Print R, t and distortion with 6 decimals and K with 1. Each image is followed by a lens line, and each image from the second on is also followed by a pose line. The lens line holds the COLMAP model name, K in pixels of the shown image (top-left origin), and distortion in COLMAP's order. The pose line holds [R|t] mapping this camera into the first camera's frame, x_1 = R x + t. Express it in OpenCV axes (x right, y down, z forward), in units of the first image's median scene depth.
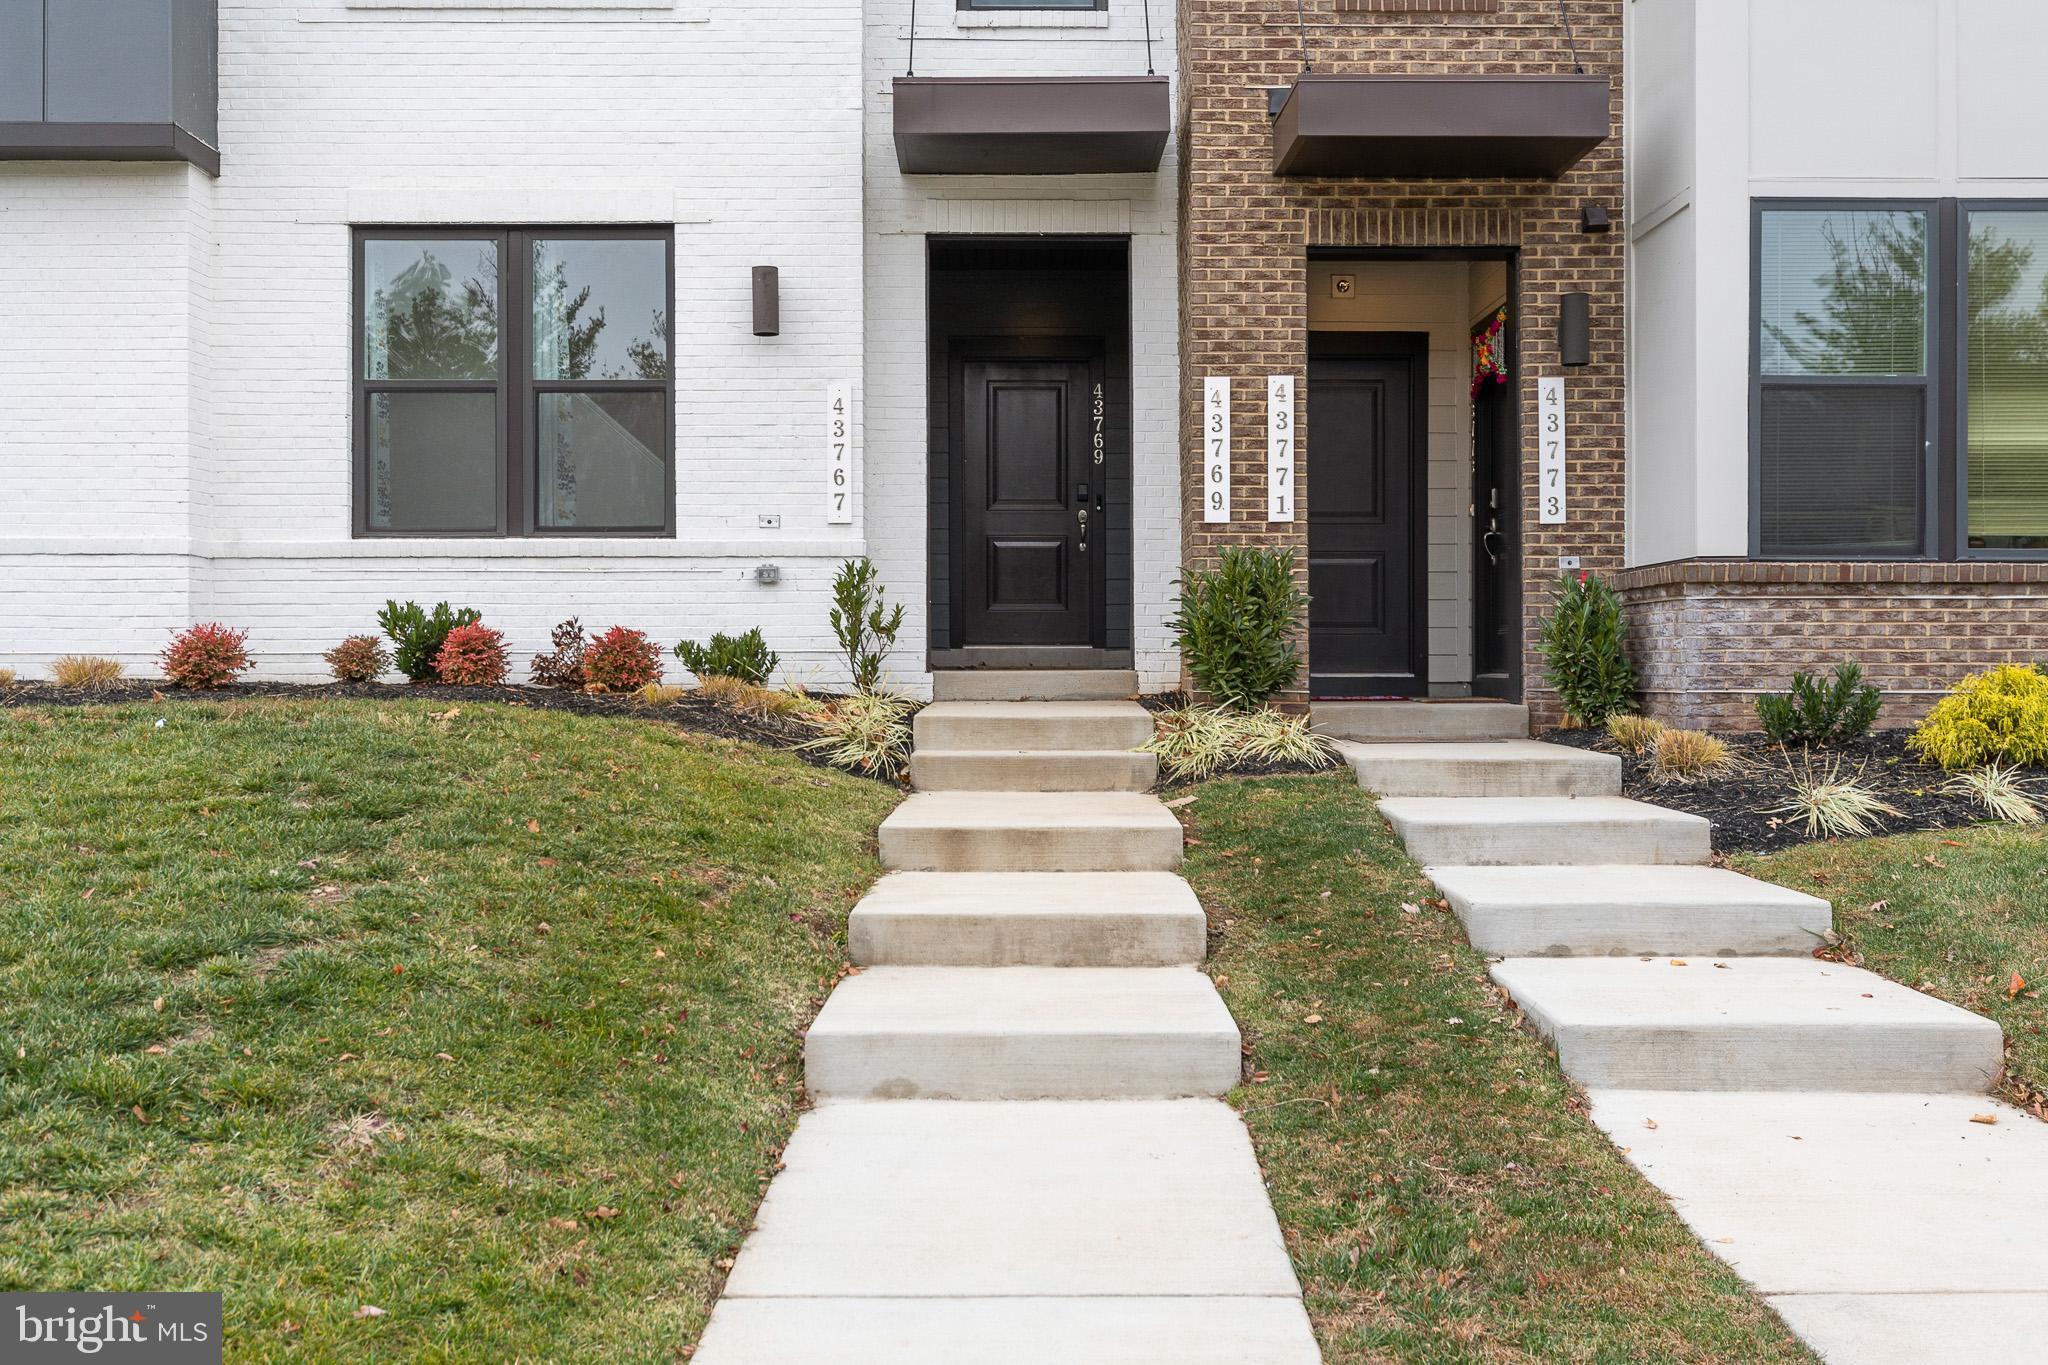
lens RADIAL K [[2091.0, 0, 1025.0], [0, 2091.0, 683.9], [0, 0, 1]] dist [-0.015405, 0.000000]
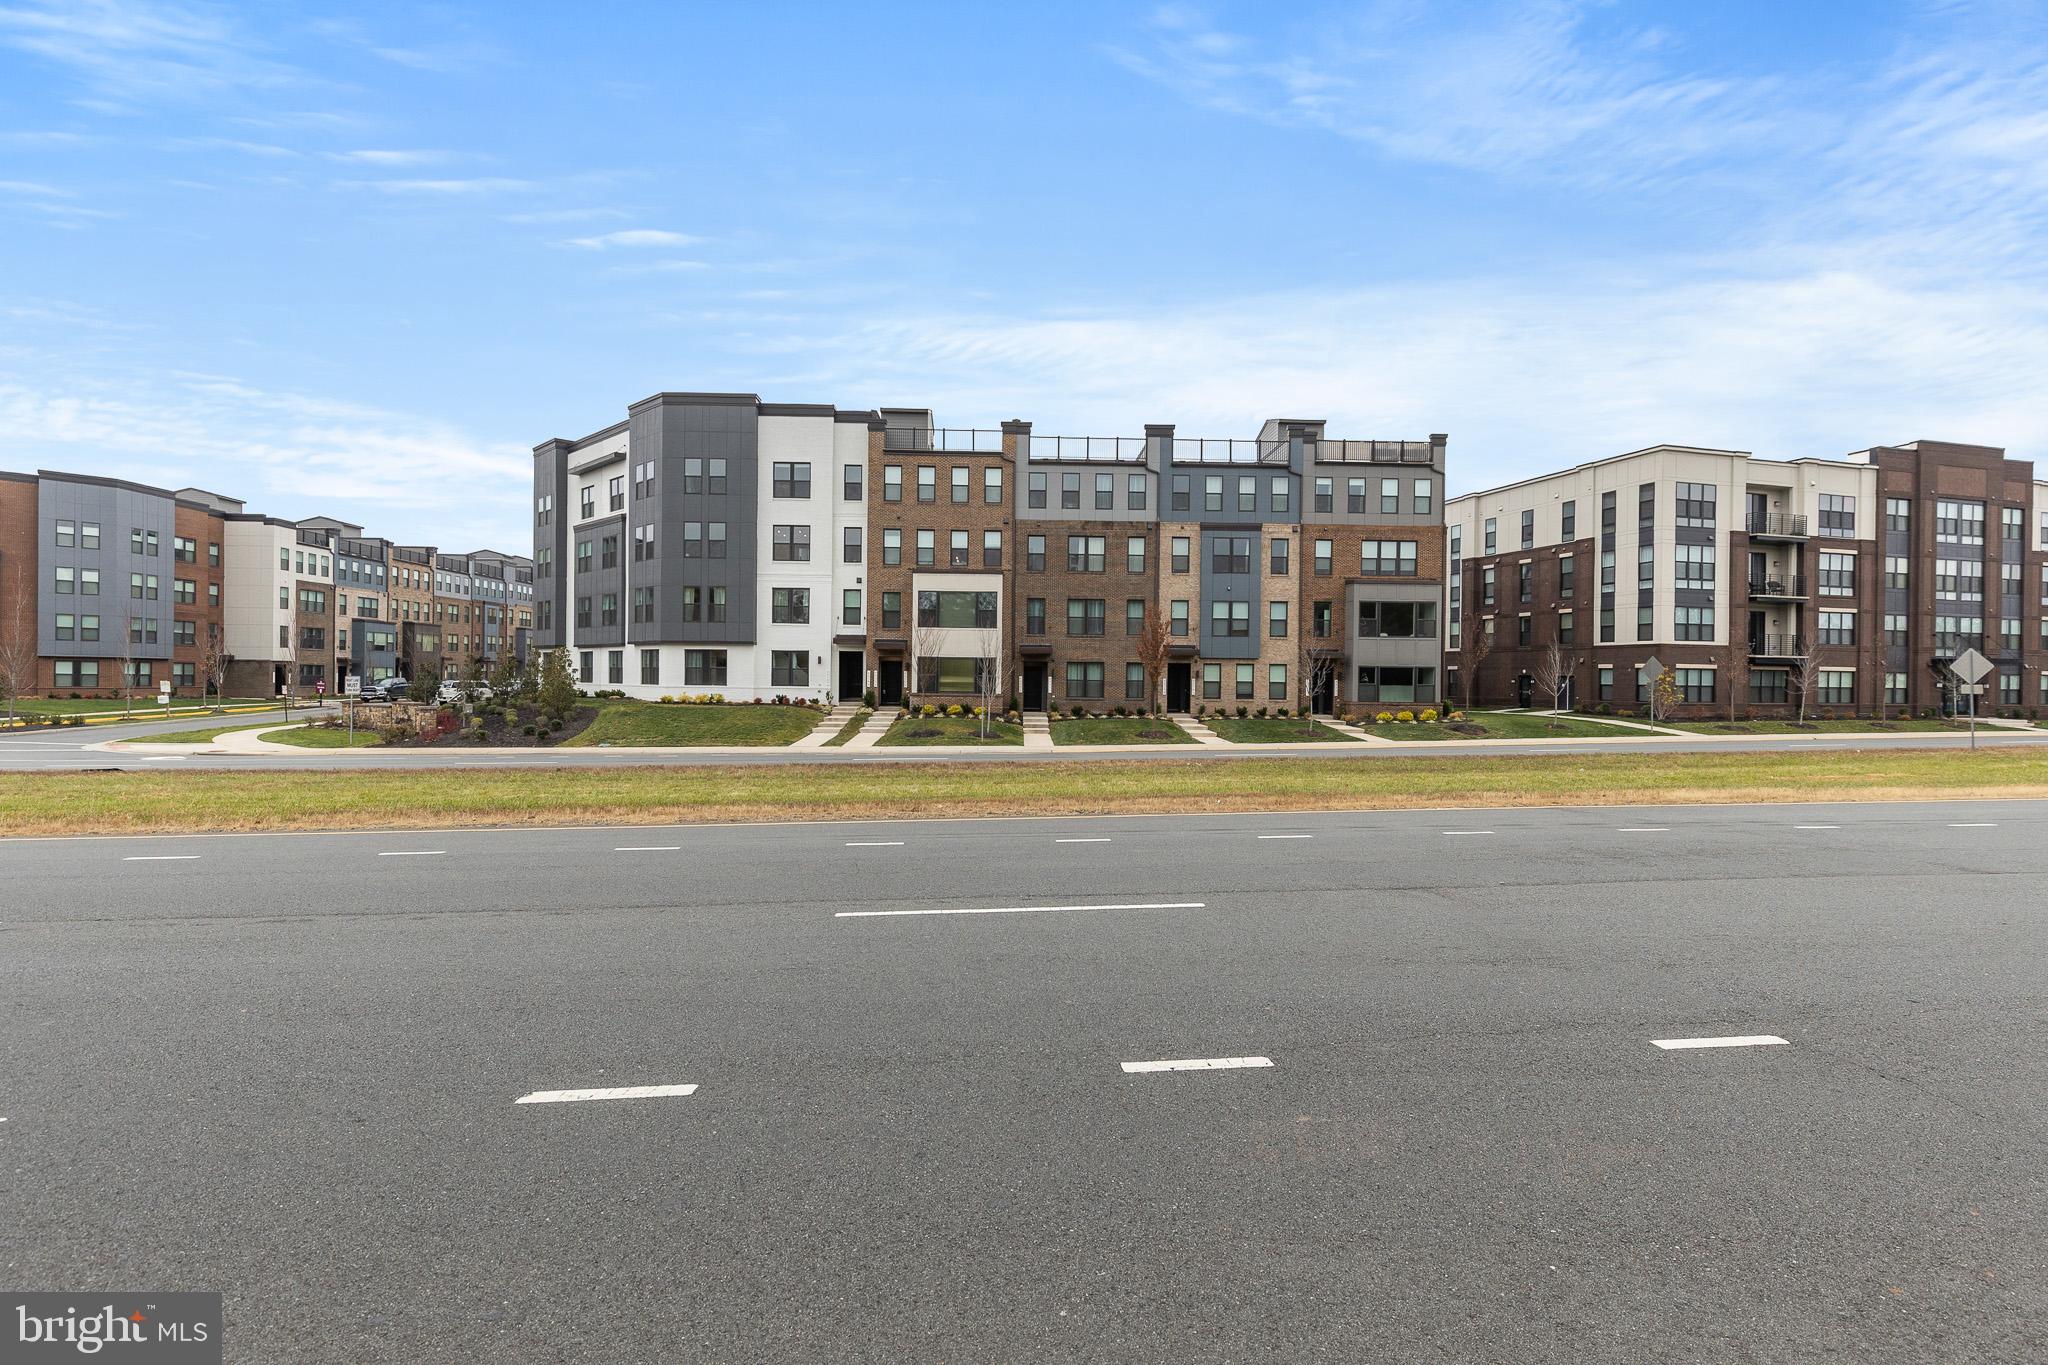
lens RADIAL K [[919.5, 0, 1023.6], [0, 919.5, 684.1], [0, 0, 1]] dist [0.002474, 0.000258]
pose [[0.999512, 0.012316, 0.028708, 0.648359], [-0.012365, 0.999922, 0.001517, -0.102358], [-0.028687, -0.001871, 0.999587, -3.004913]]
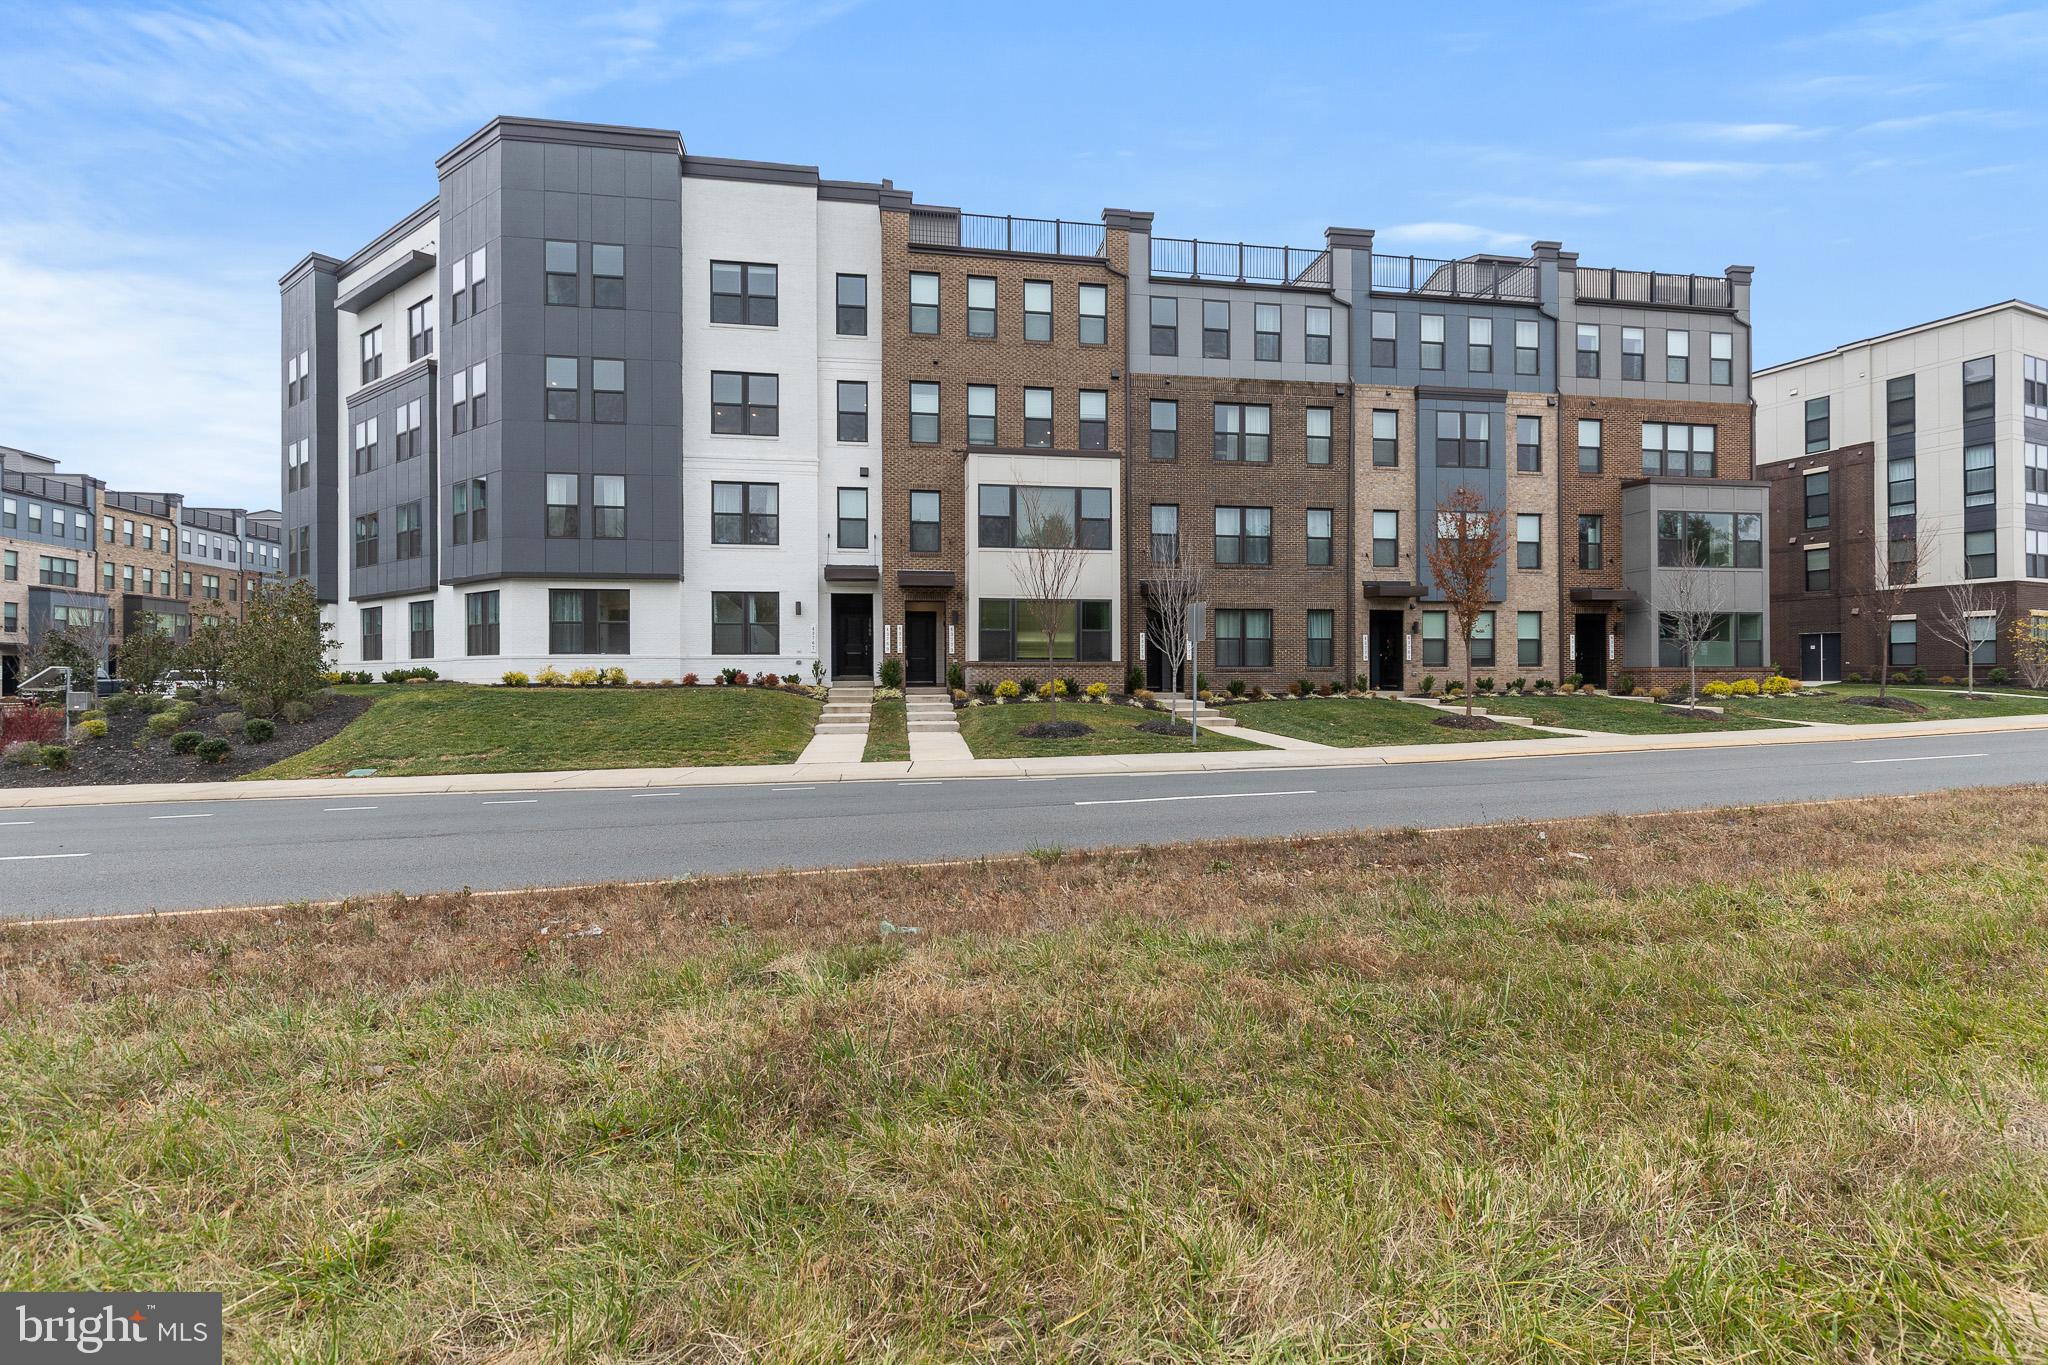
lens RADIAL K [[919.5, 0, 1031.5], [0, 919.5, 675.4], [0, 0, 1]] dist [0.002474, 0.000258]
pose [[0.986840, -0.002204, 0.161686, 0.074619], [0.003530, 0.999962, -0.007909, -0.001569], [-0.161662, 0.008376, 0.986811, -1.330698]]
